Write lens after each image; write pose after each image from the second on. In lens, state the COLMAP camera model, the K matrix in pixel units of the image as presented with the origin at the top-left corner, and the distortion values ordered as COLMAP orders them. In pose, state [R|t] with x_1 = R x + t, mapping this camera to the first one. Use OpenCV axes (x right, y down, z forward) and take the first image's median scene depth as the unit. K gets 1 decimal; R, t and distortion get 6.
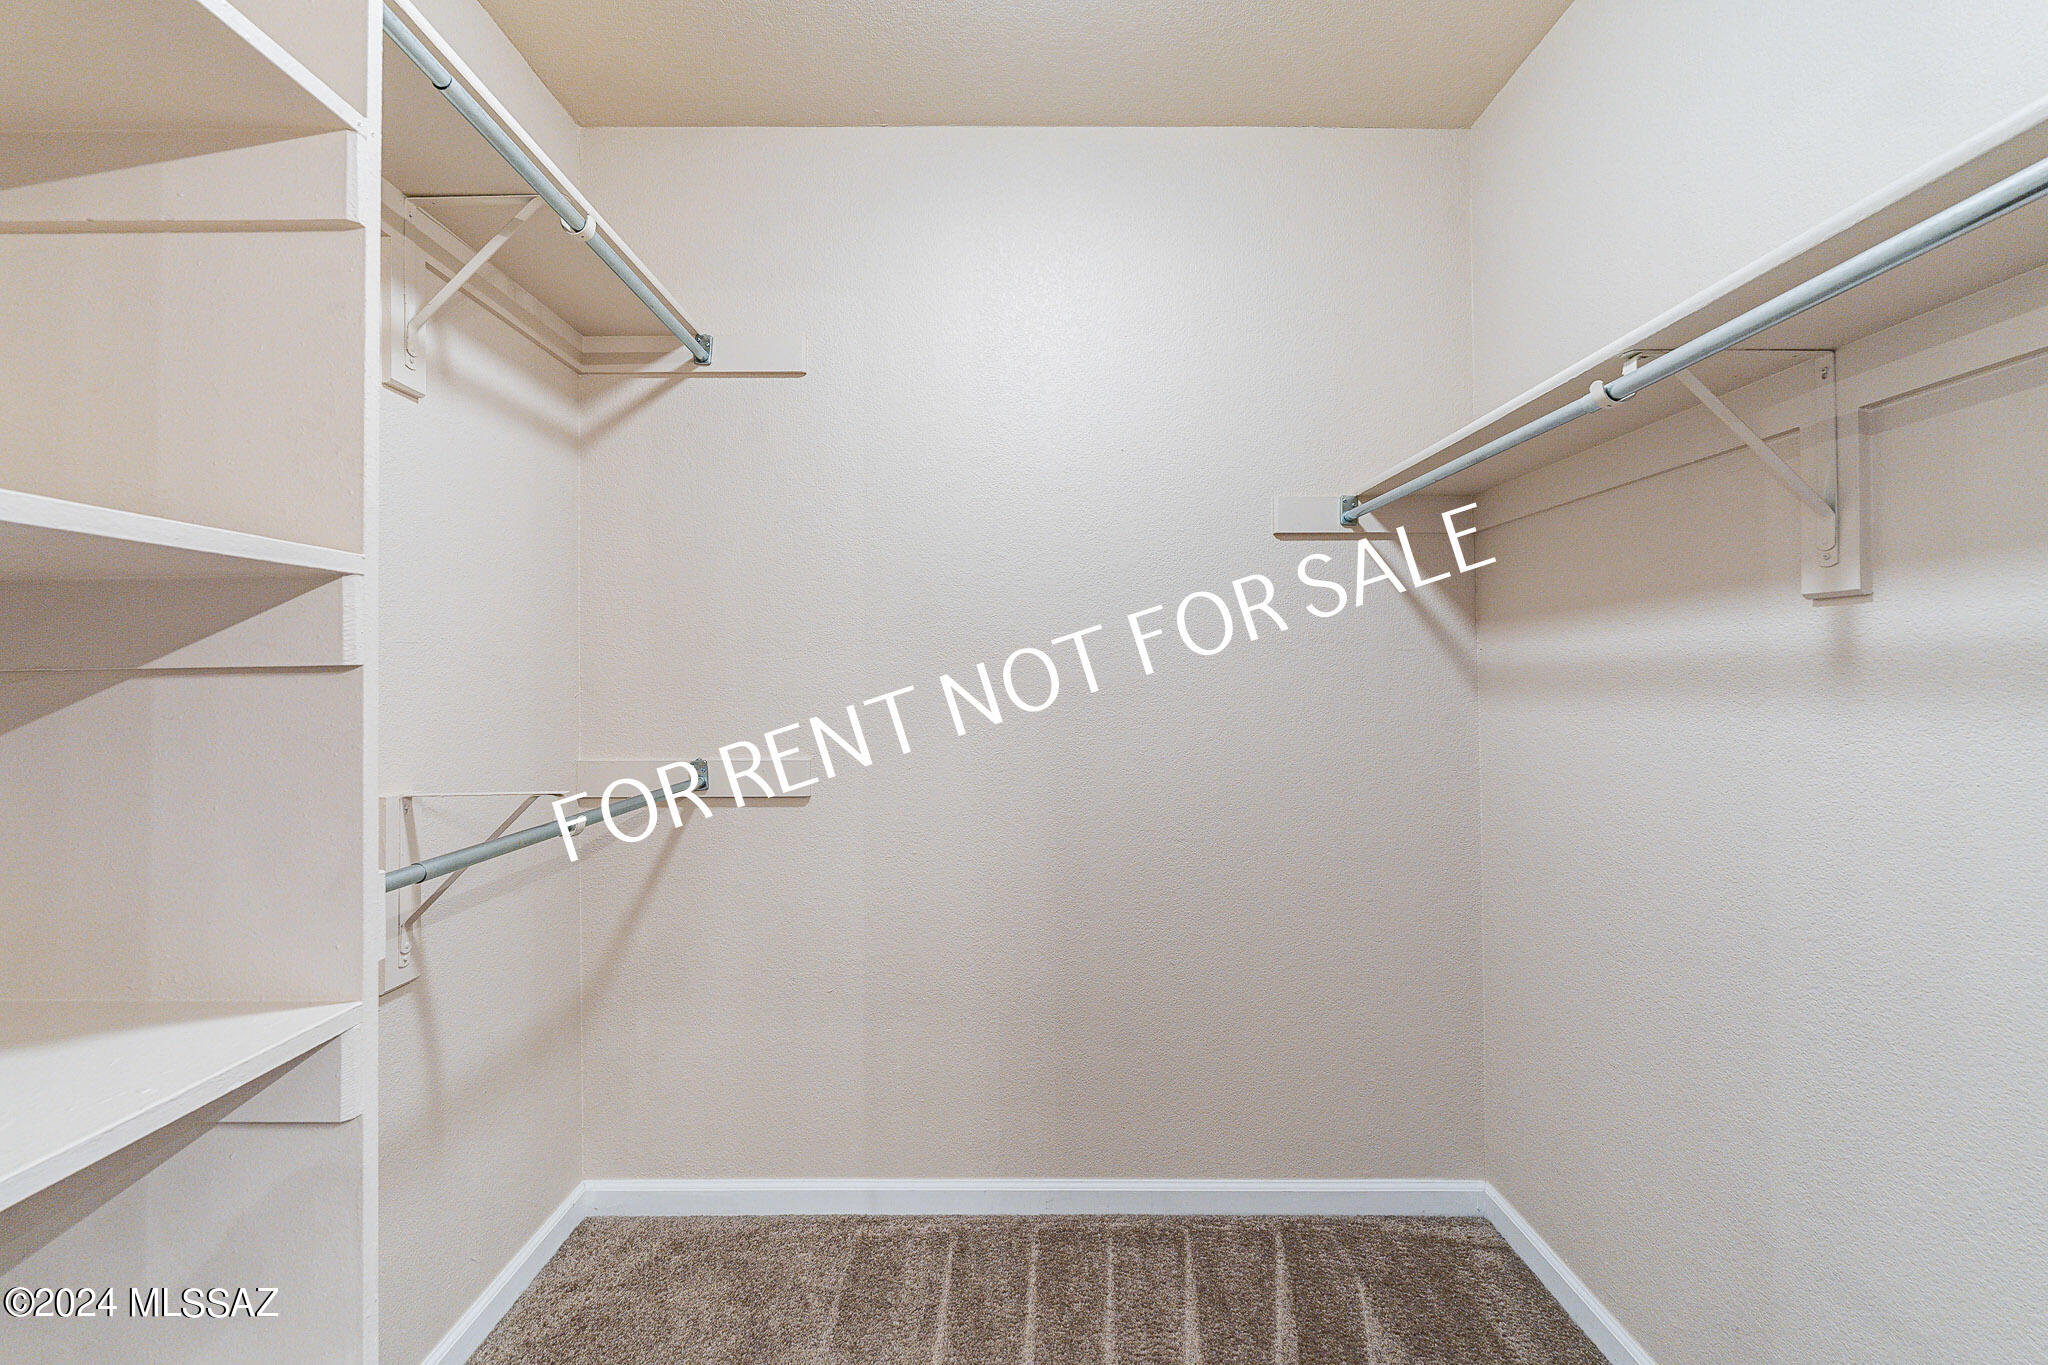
lens RADIAL K [[903.3, 0, 1029.7], [0, 903.3, 673.3], [0, 0, 1]] dist [0.010893, -0.000055]
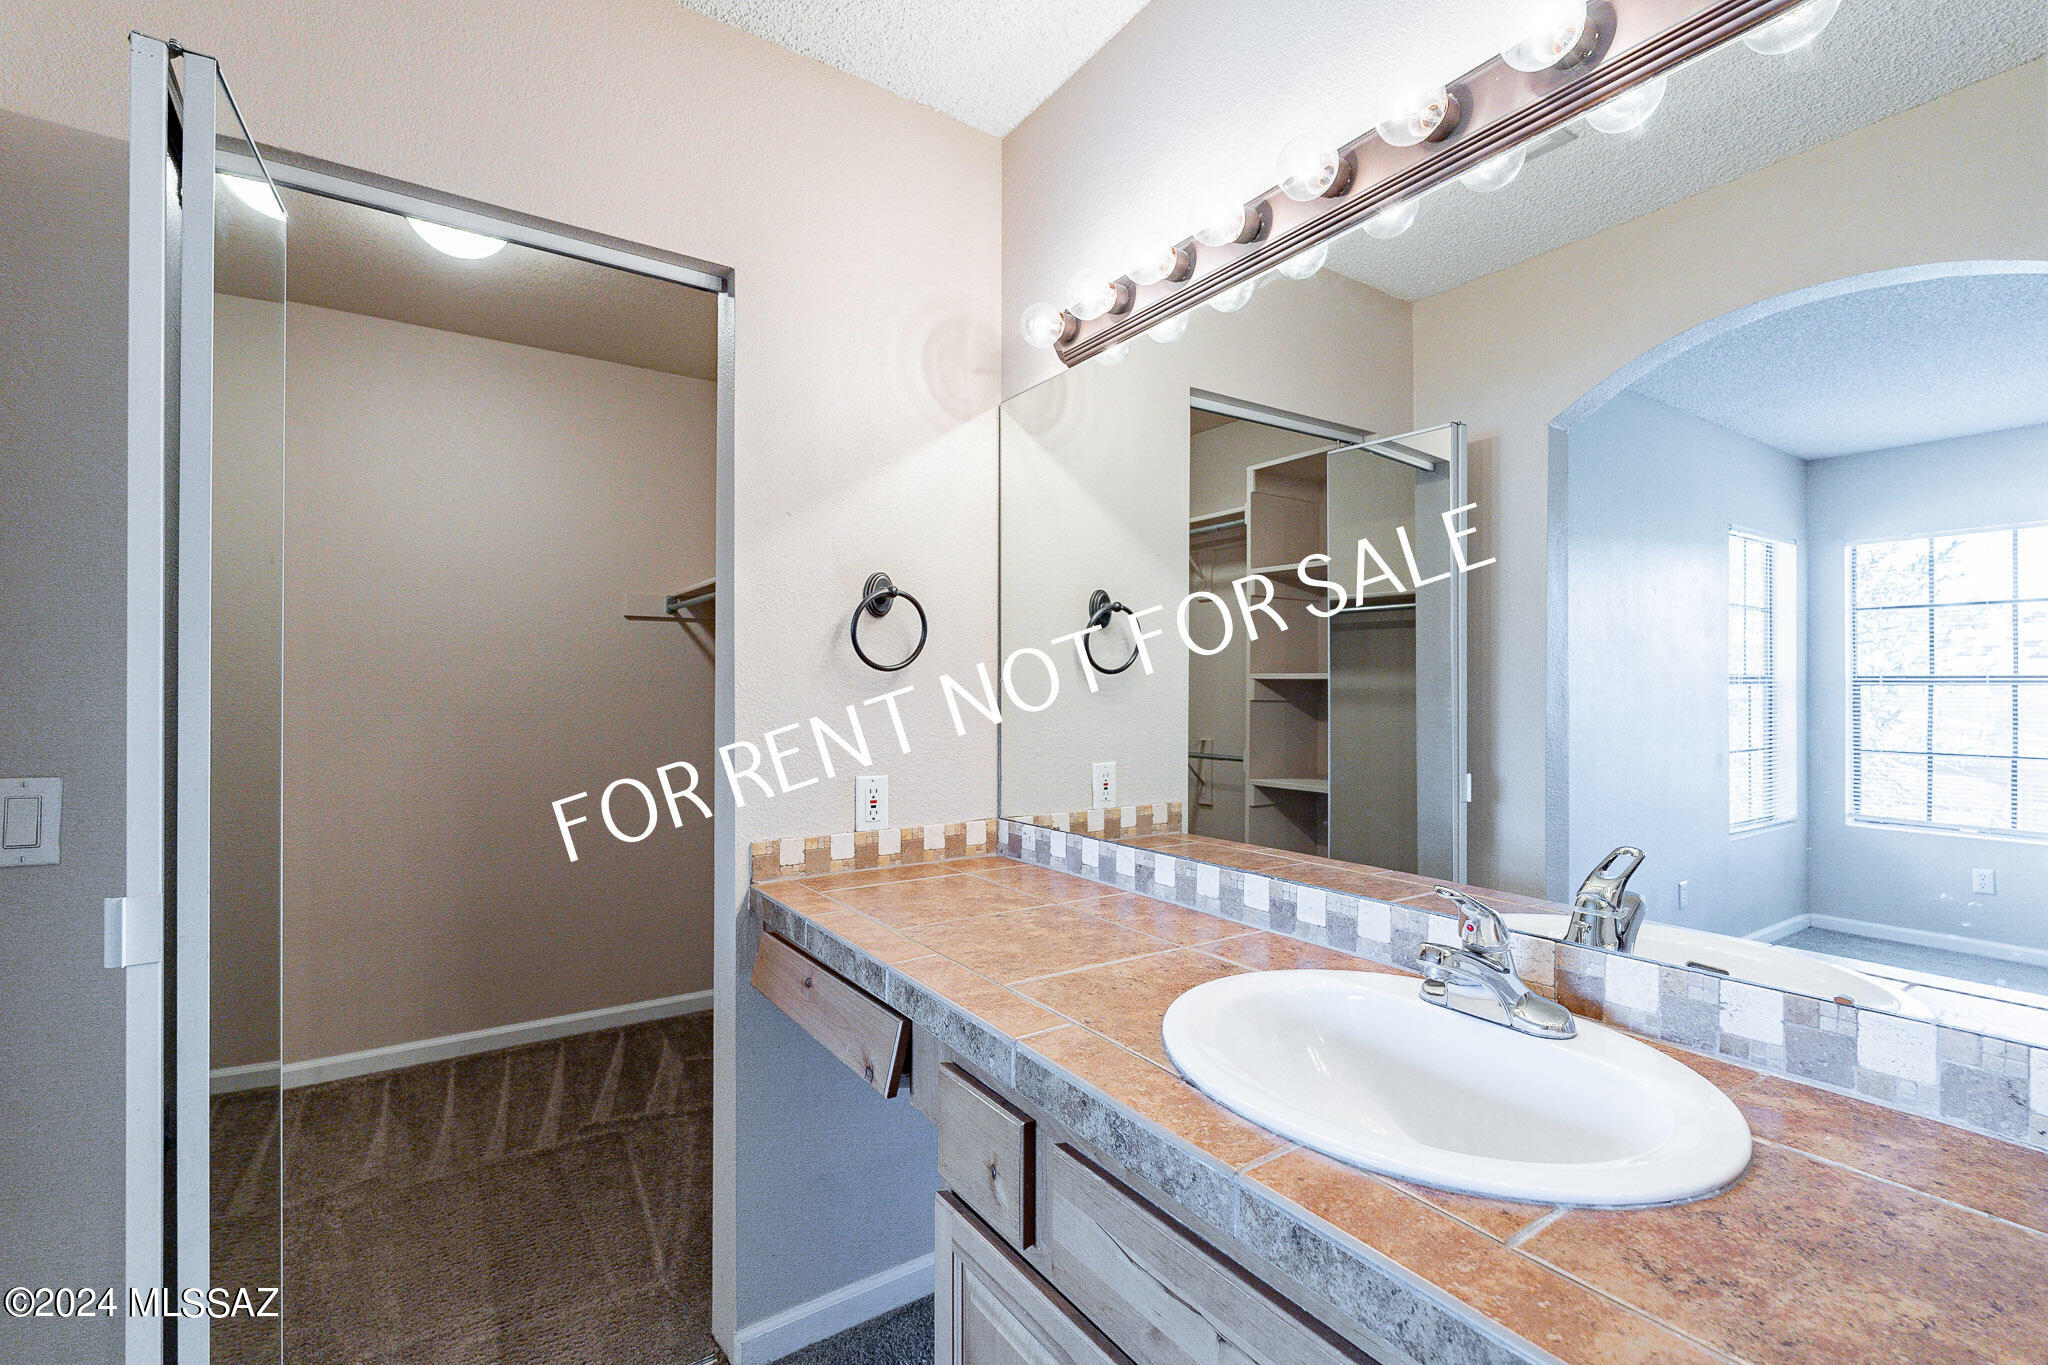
lens RADIAL K [[899.4, 0, 1019.4], [0, 899.4, 694.6], [0, 0, 1]] dist [-0.001854, 0.000251]
pose [[0.836275, 0.000991, 0.548310, -0.026712], [-0.008045, 0.999913, 0.010463, -0.035310], [-0.548252, -0.013160, 0.836210, -0.799288]]
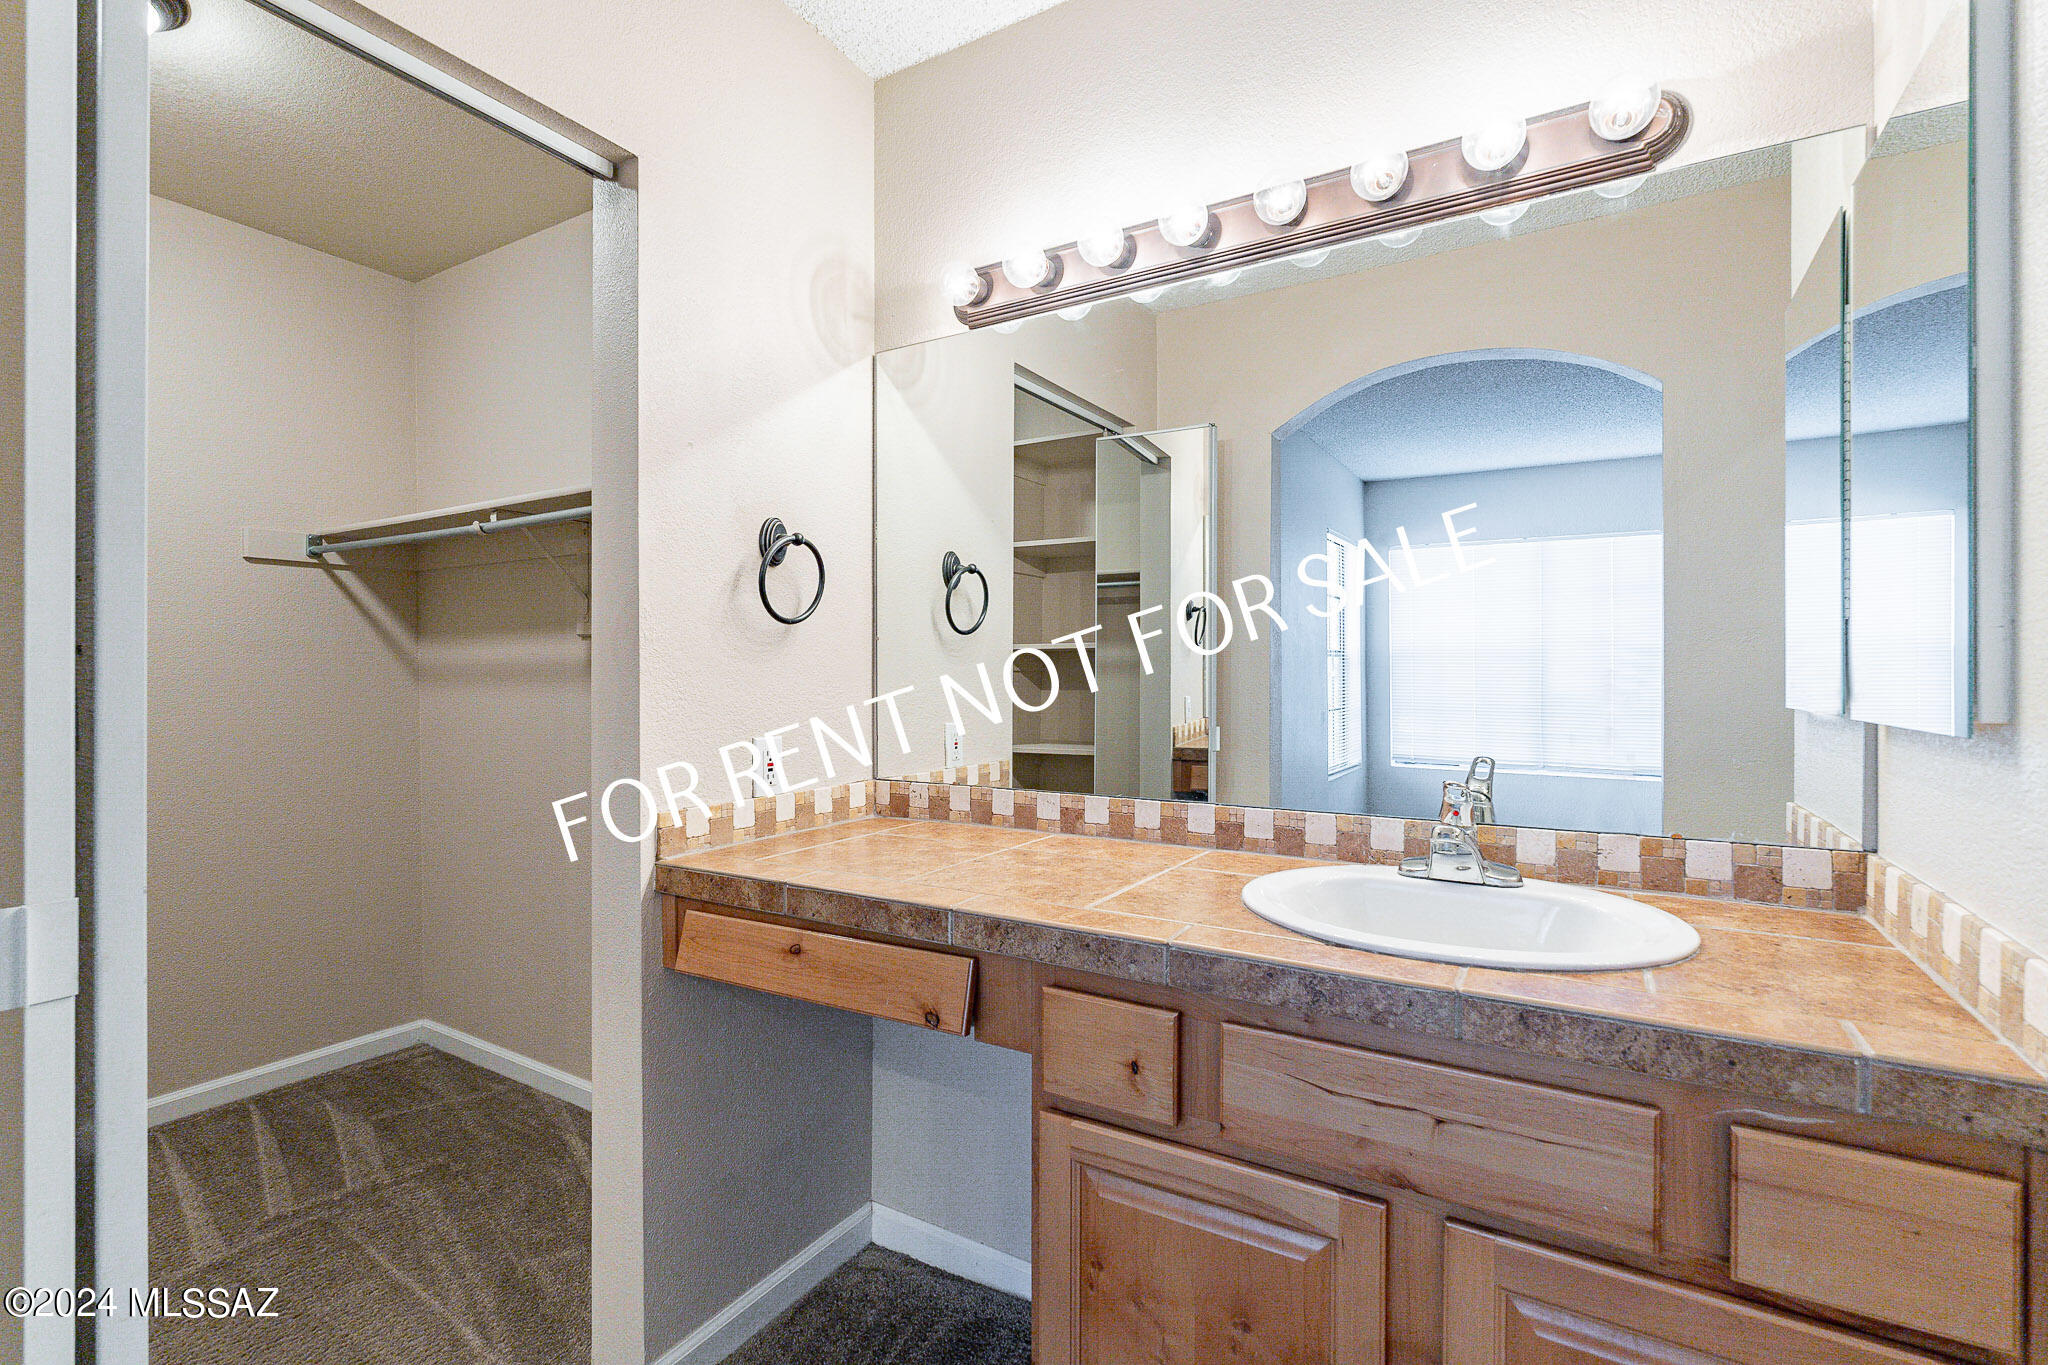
lens RADIAL K [[933.7, 0, 1024.0], [0, 933.7, 682.5], [0, 0, 1]] dist [-0.000804, 0.000236]
pose [[0.524435, -0.006484, 0.851426, -0.274042], [-0.007430, 0.999898, 0.012191, -0.005575], [-0.851418, -0.012720, 0.524334, -0.618734]]
